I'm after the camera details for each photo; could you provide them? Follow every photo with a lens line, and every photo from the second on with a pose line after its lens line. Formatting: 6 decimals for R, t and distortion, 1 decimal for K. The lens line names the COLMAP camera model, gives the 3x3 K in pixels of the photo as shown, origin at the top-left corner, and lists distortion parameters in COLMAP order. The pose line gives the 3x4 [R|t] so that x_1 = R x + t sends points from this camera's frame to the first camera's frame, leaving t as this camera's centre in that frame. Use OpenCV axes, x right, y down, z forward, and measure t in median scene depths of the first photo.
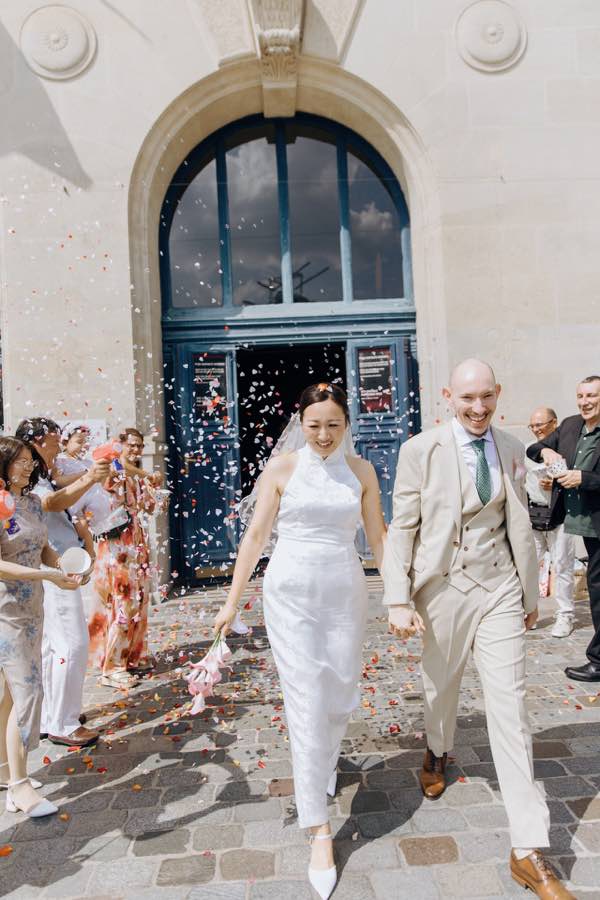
lens RADIAL K [[592.2, 0, 304.4], [0, 592.2, 448.0], [0, 0, 1]] dist [0.007487, 0.000335]
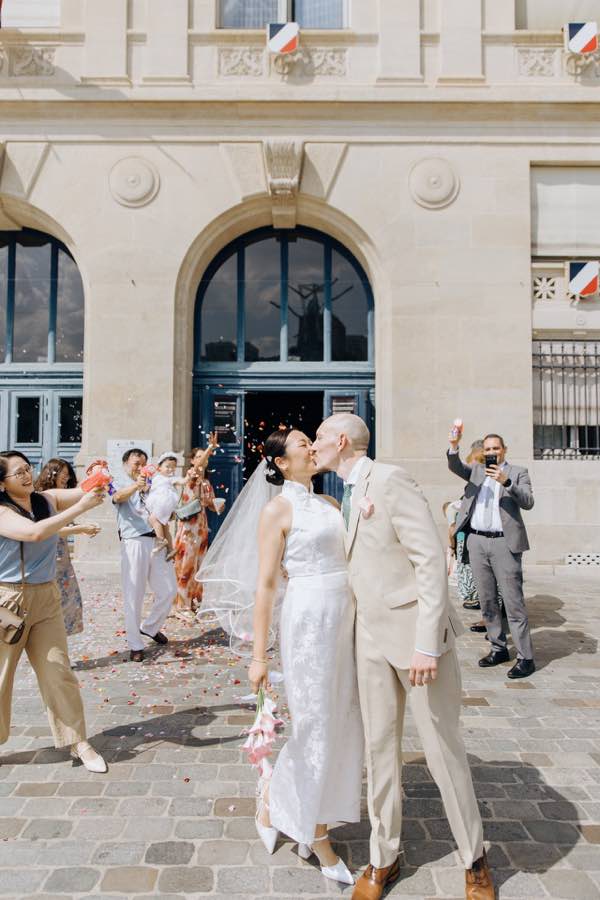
lens RADIAL K [[592.2, 0, 298.3], [0, 592.2, 449.1], [0, 0, 1]] dist [0.007487, 0.000335]
pose [[0.997820, 0.048552, -0.044700, 0.087302], [-0.049348, 0.998639, -0.016896, -0.019445], [0.043819, 0.019065, 0.998858, -0.426068]]
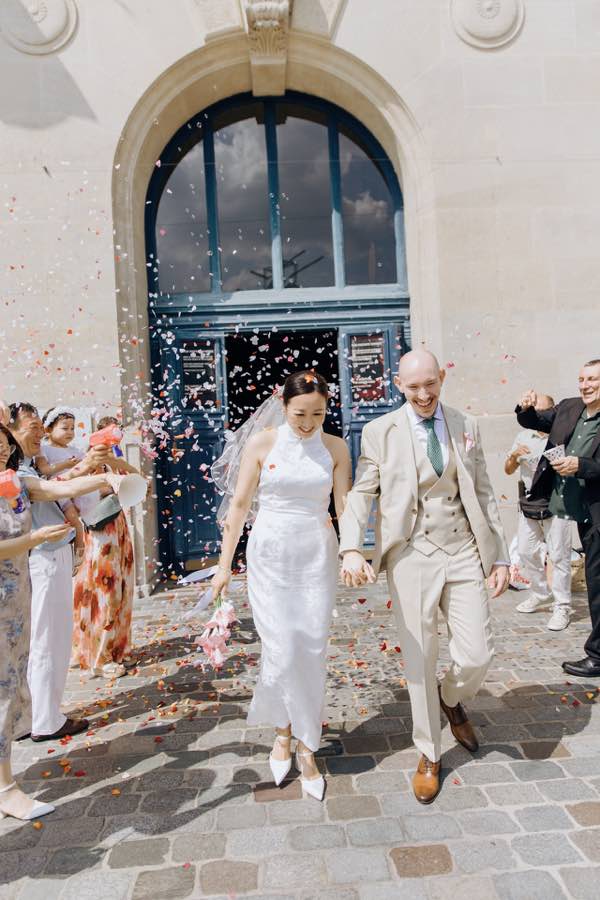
lens RADIAL K [[592.2, 0, 306.2], [0, 592.2, 448.1], [0, 0, 1]] dist [0.007487, 0.000335]
pose [[0.999926, -0.003366, 0.011699, 0.006236], [0.003176, 0.999864, 0.016176, 0.002235], [-0.011752, -0.016138, 0.999801, 0.023494]]
